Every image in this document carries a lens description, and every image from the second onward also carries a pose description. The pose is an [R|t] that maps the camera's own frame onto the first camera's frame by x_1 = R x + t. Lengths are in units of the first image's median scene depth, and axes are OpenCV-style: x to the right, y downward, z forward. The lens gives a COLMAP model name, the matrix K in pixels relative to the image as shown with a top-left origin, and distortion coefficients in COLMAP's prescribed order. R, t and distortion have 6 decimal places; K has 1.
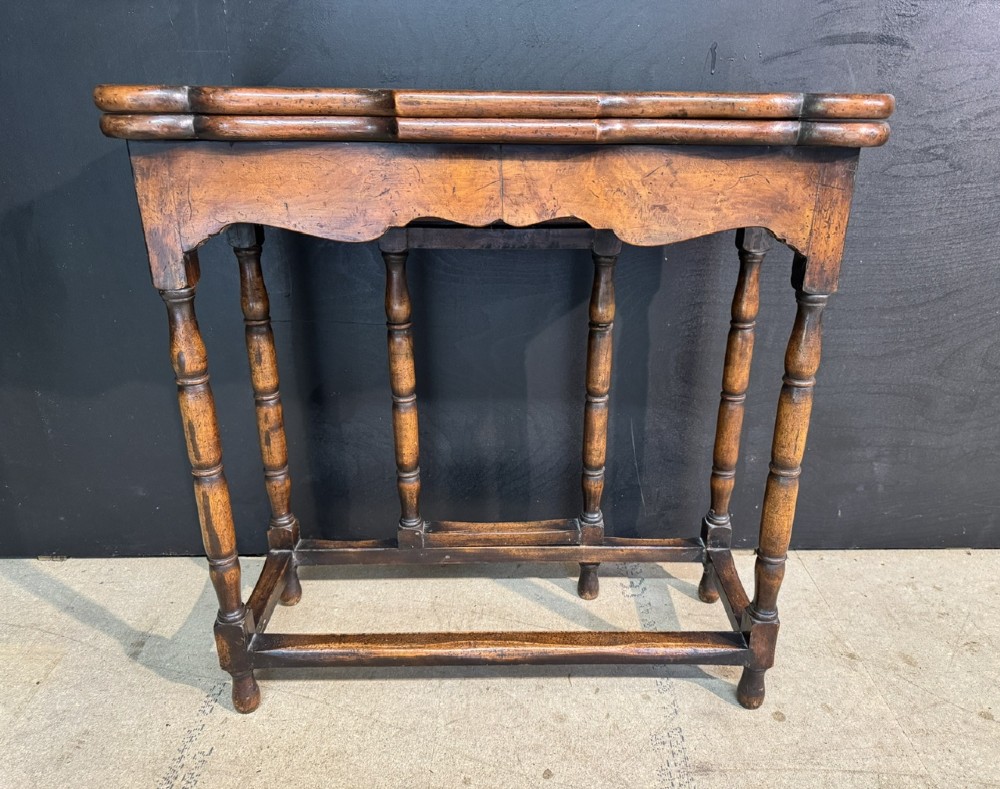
lens RADIAL K [[742.6, 0, 528.6], [0, 742.6, 395.5], [0, 0, 1]] dist [0.054575, -0.089629]
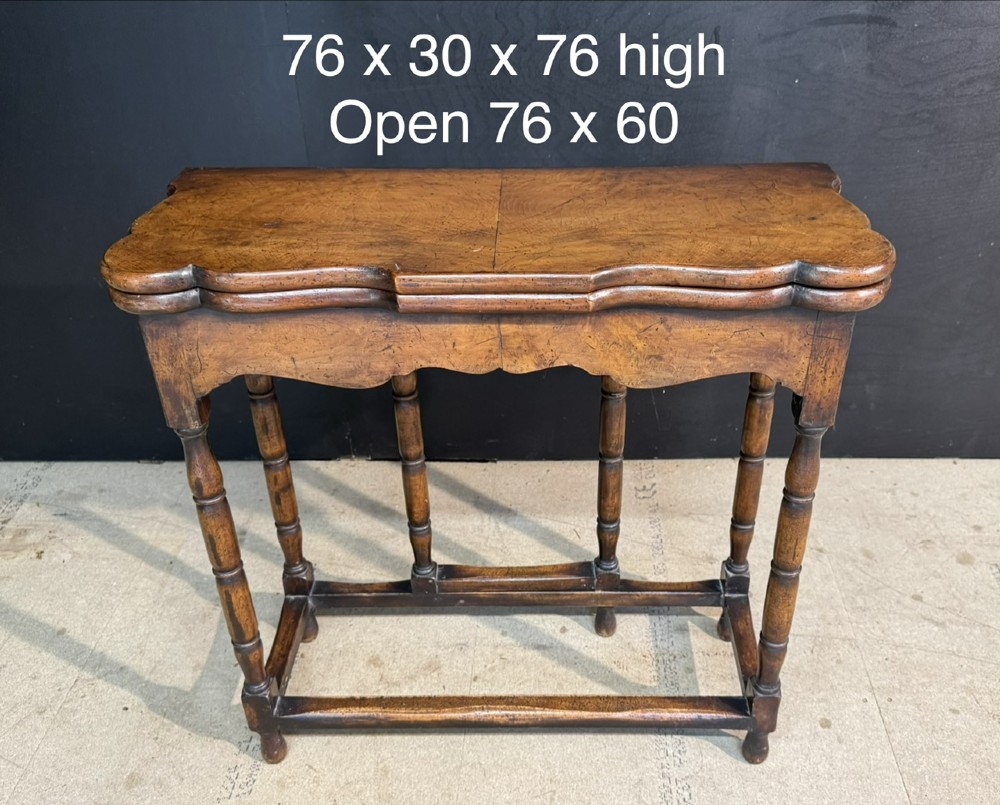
lens RADIAL K [[927.6, 0, 539.7], [0, 927.6, 407.5], [0, 0, 1]] dist [0.114093, -0.193254]
pose [[0.999320, -0.001119, -0.036852, 0.050186], [0.008178, 0.981366, 0.191976, -0.336576], [0.035950, -0.192146, 0.980708, -0.207990]]
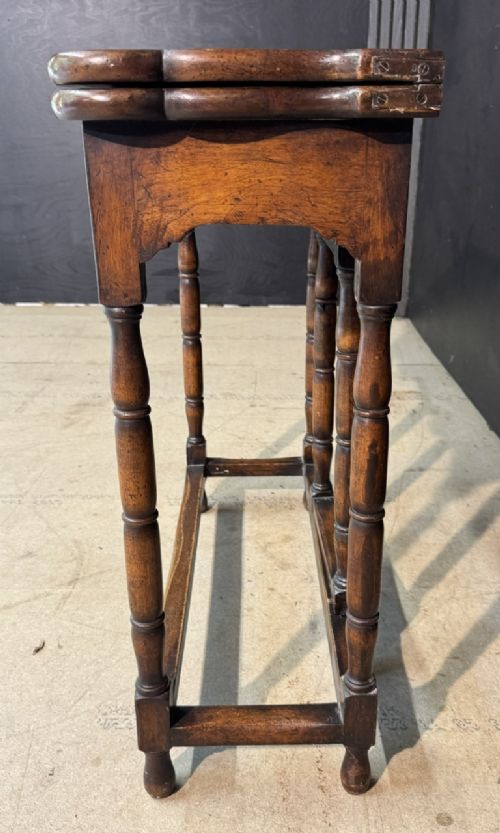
lens RADIAL K [[758.0, 0, 270.4], [0, 758.0, 427.7], [0, 0, 1]] dist [0.174868, -0.364445]
pose [[0.000954, 0.366028, -0.930603, 1.024761], [-0.370594, 0.864470, 0.339636, -0.309867], [0.928795, 0.344552, 0.136472, 0.908781]]
